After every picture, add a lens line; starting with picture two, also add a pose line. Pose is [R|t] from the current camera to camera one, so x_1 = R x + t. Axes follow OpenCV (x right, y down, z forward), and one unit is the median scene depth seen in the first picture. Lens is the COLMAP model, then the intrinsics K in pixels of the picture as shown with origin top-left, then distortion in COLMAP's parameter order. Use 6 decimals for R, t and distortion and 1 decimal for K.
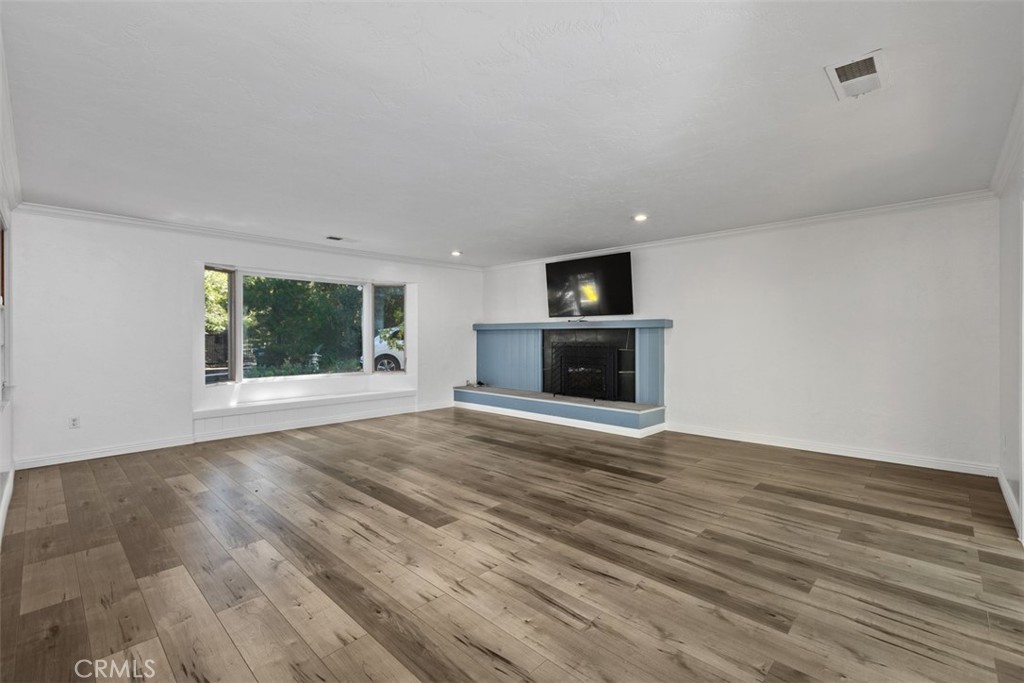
lens RADIAL K [[456.3, 0, 514.0], [0, 456.3, 337.4], [0, 0, 1]] dist [-0.000006, 0.000699]
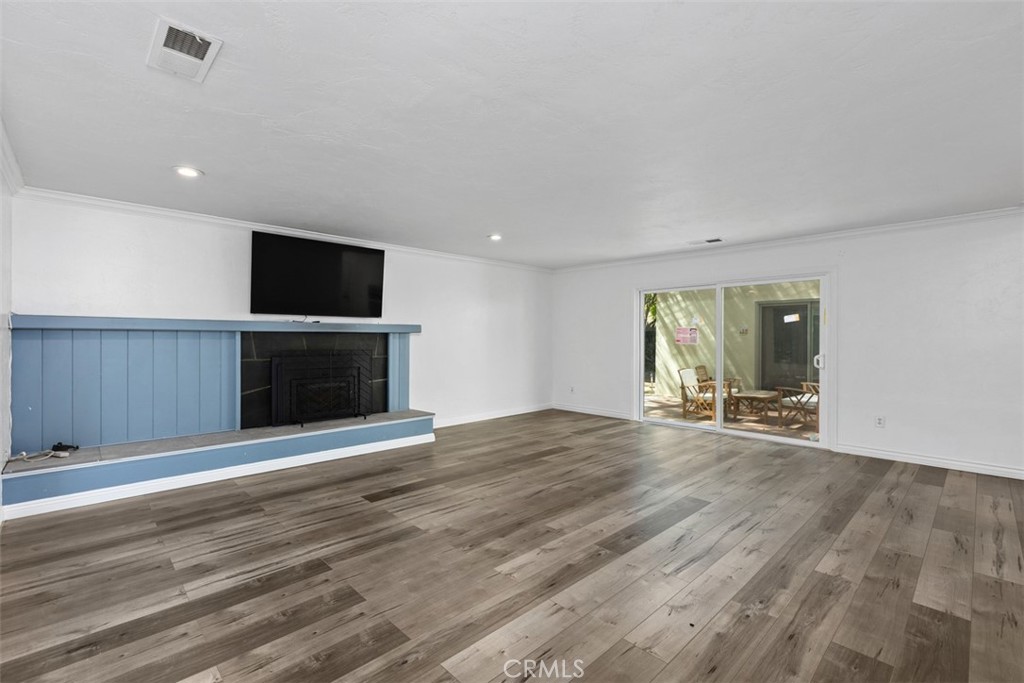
lens RADIAL K [[456.3, 0, 514.0], [0, 456.3, 337.4], [0, 0, 1]] dist [-0.000006, 0.000699]
pose [[0.034708, 0.002749, 0.999394, -0.995989], [0.002944, 0.999992, -0.002853, -0.010034], [-0.999393, 0.003041, 0.034700, 1.057712]]
